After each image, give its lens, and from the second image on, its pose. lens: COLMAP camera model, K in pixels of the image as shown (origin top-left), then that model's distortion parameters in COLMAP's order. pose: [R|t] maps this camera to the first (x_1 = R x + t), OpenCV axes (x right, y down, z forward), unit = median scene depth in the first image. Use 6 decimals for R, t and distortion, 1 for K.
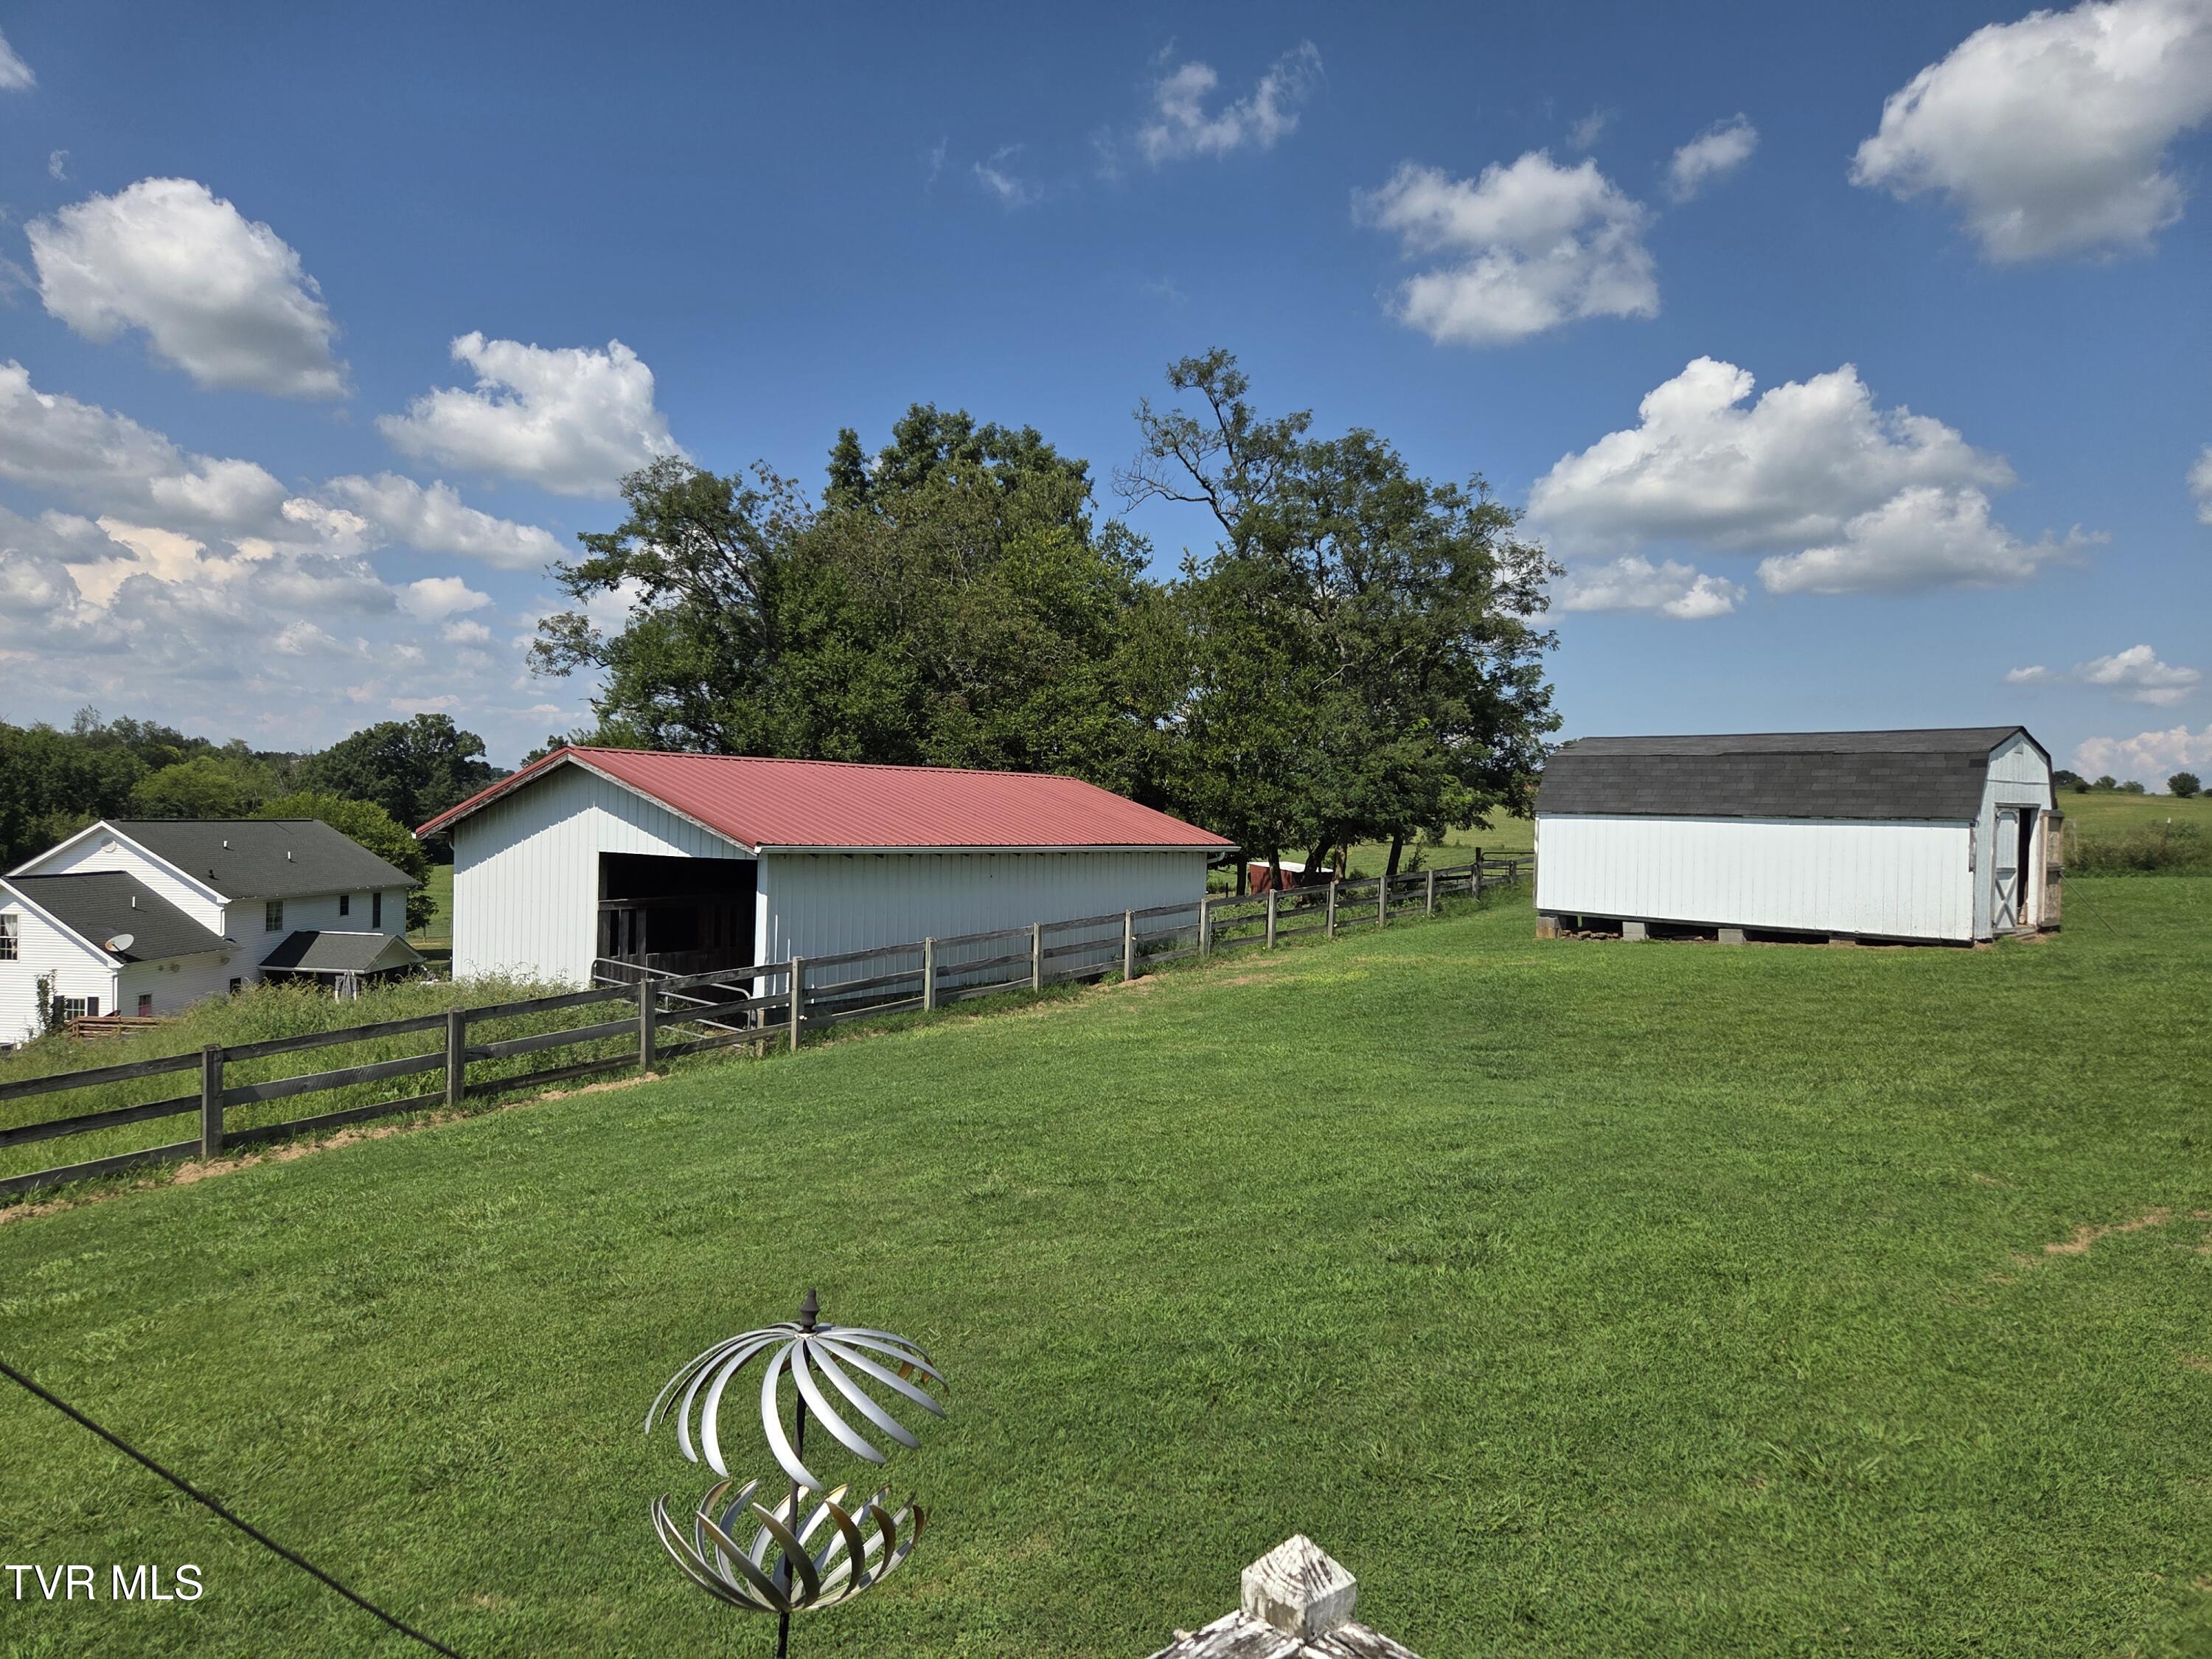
lens RADIAL K [[1440.7, 0, 1102.6], [0, 1440.7, 839.1], [0, 0, 1]] dist [0.060215, -0.036747]
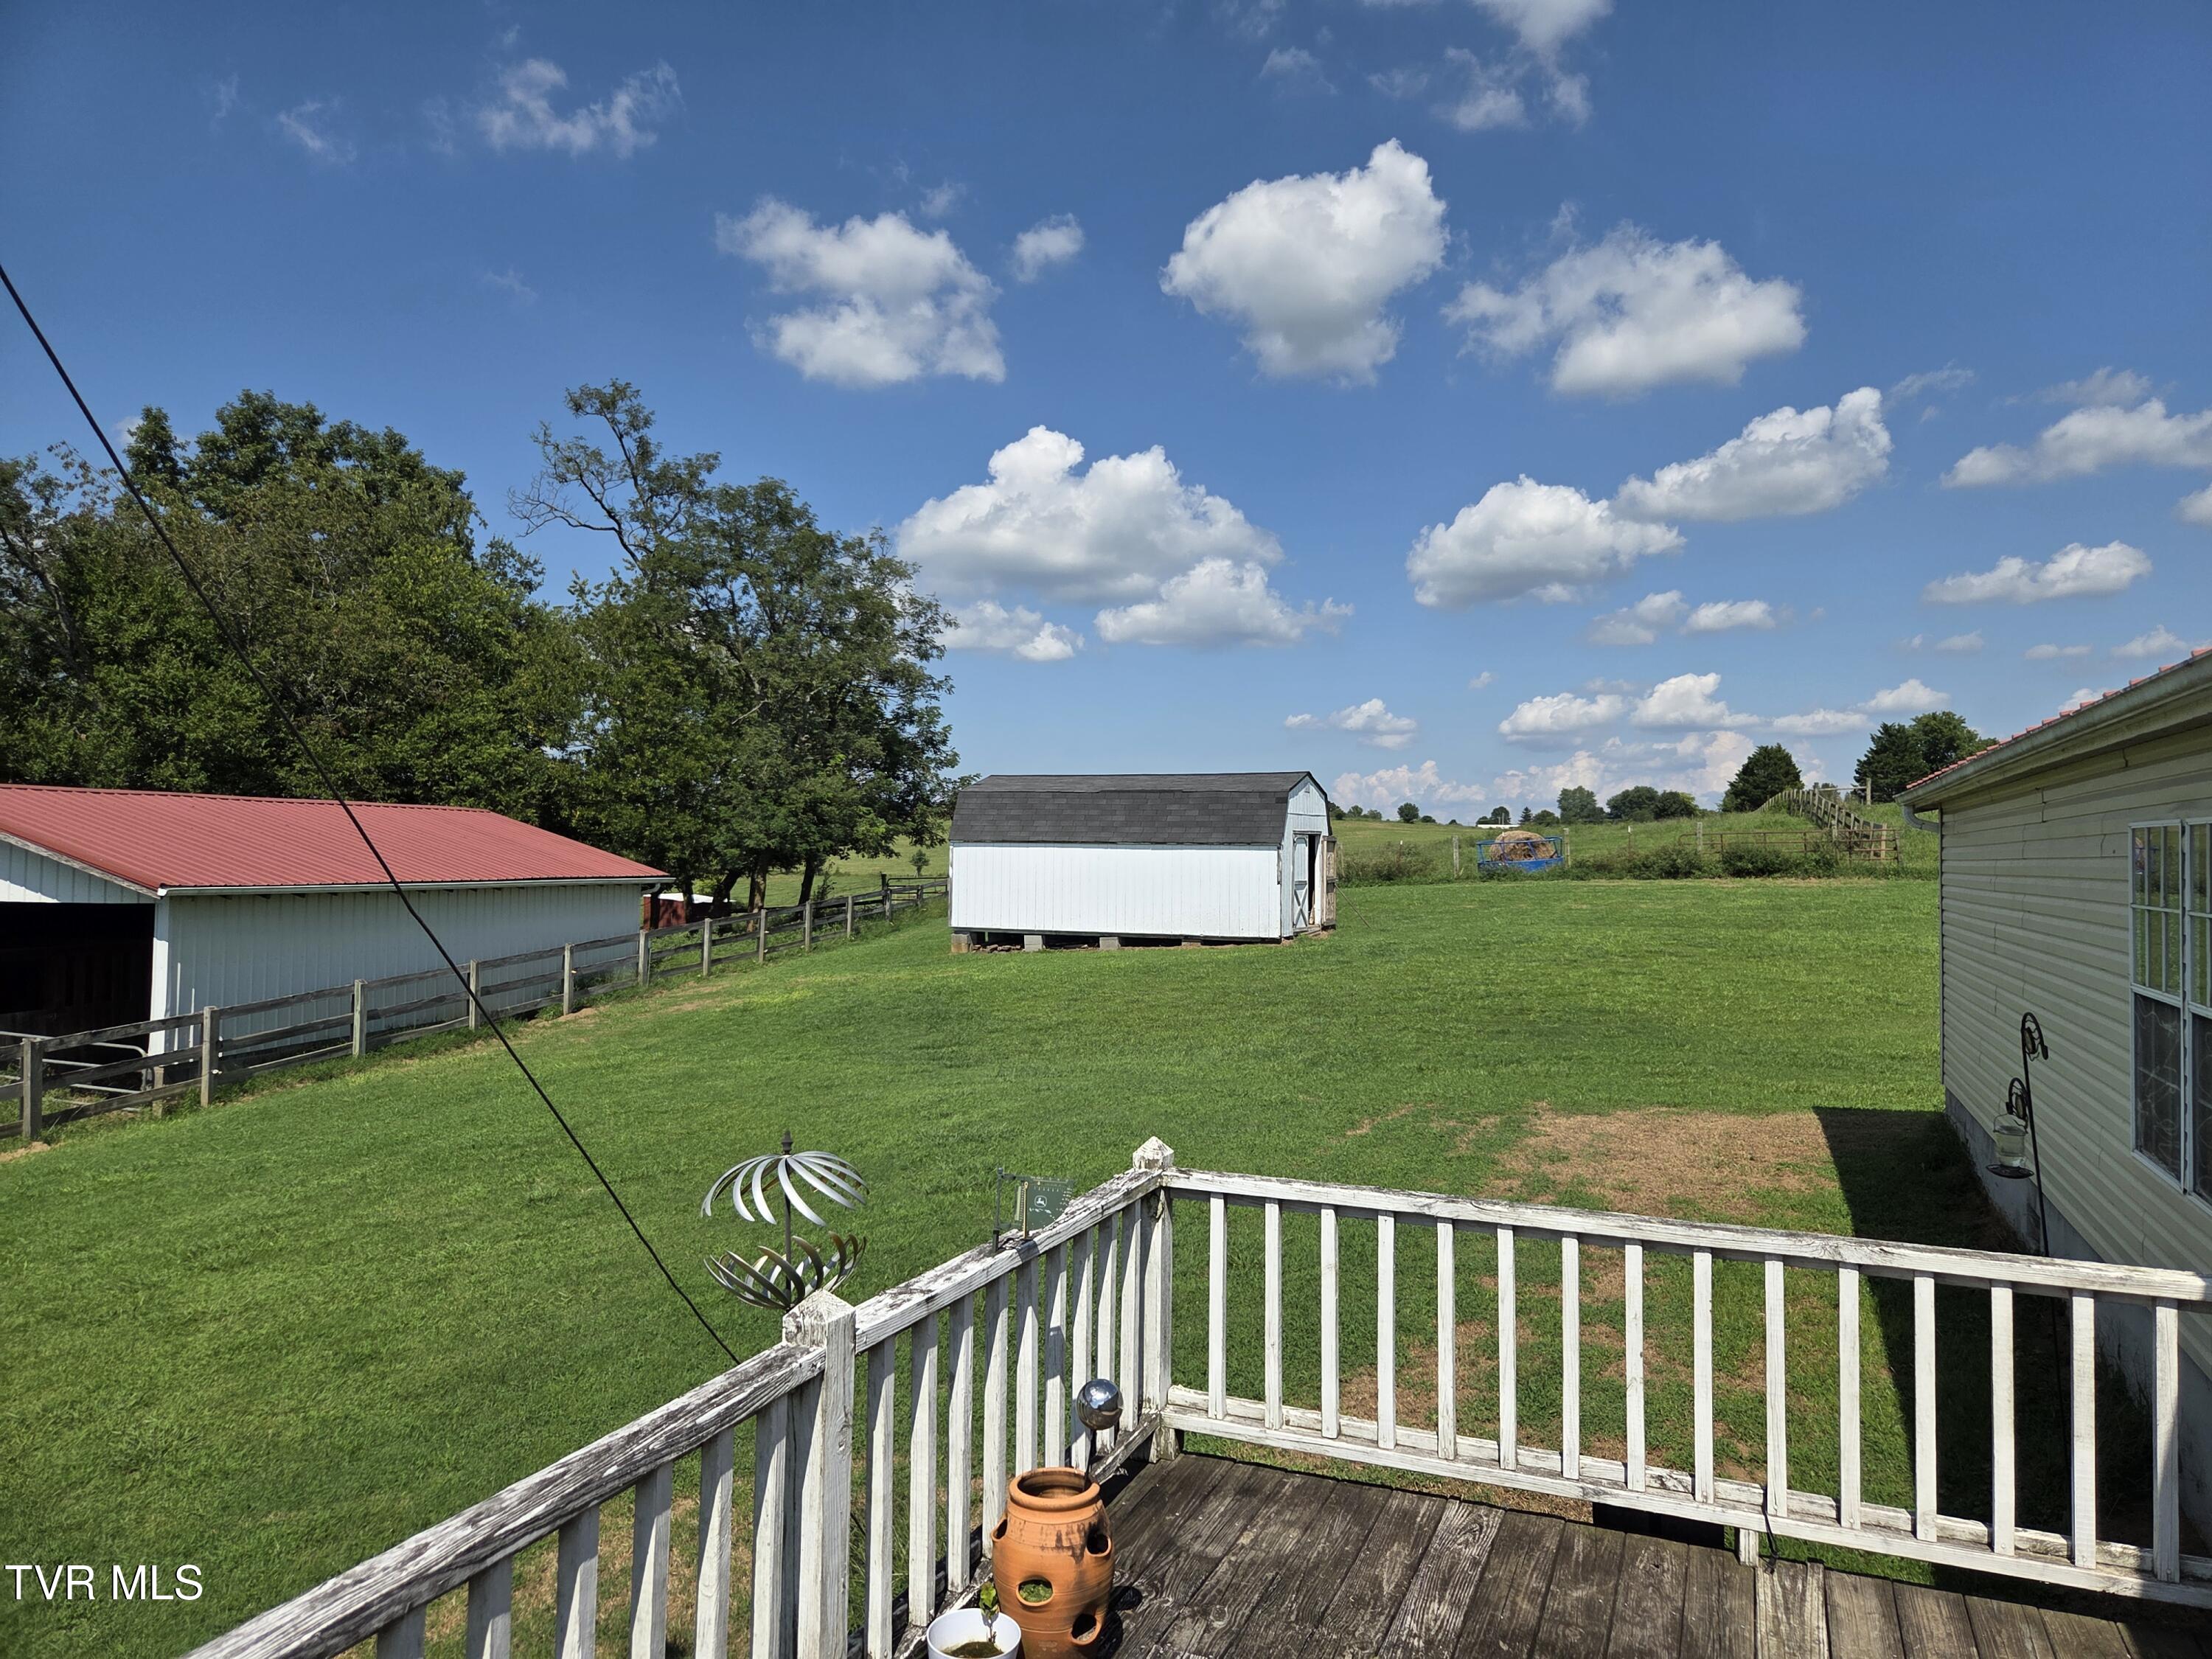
lens RADIAL K [[1440.7, 0, 1125.1], [0, 1440.7, 830.2], [0, 0, 1]] dist [0.060215, -0.036747]
pose [[0.904333, -0.007505, 0.426762, -0.042939], [0.018701, 0.999582, -0.022049, 0.000151], [-0.426418, 0.027921, 0.904095, -0.055059]]
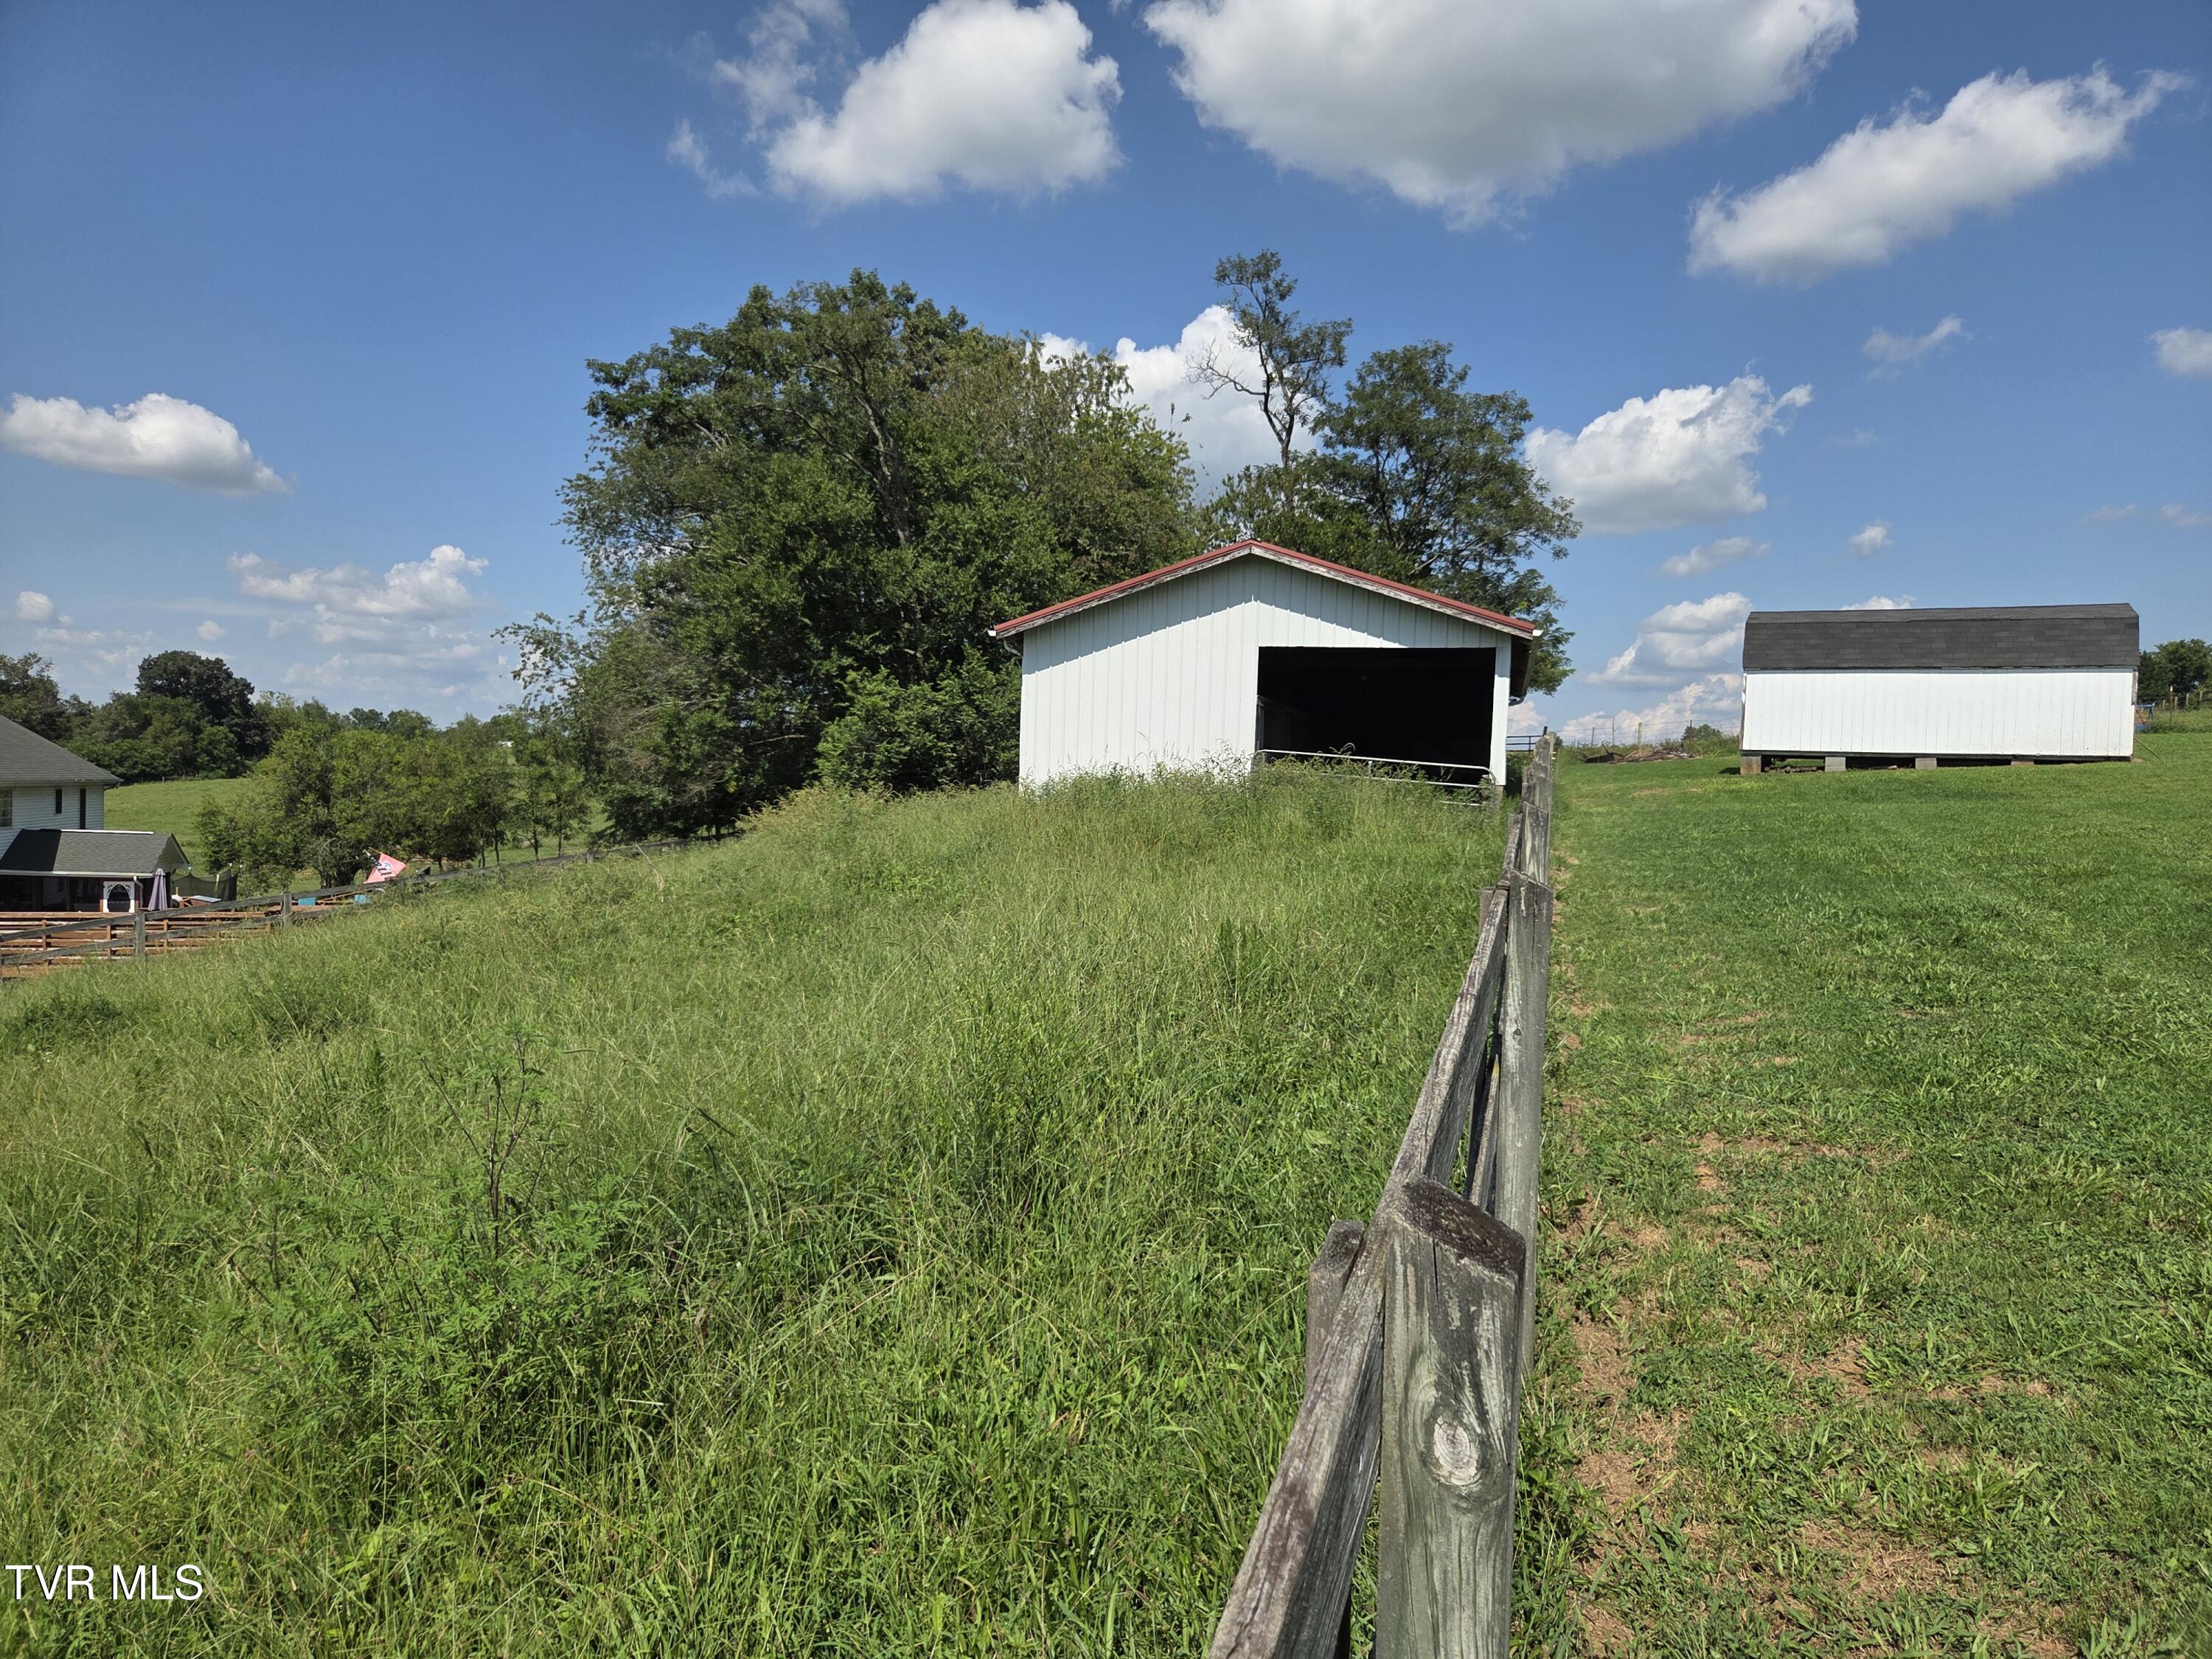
lens RADIAL K [[1440.7, 0, 1114.9], [0, 1440.7, 843.4], [0, 0, 1]] dist [0.060215, -0.036747]
pose [[0.929072, -0.008070, 0.369812, -0.487271], [-0.004482, 0.999443, 0.033069, 0.067941], [-0.369872, -0.032381, 0.928518, 0.051385]]
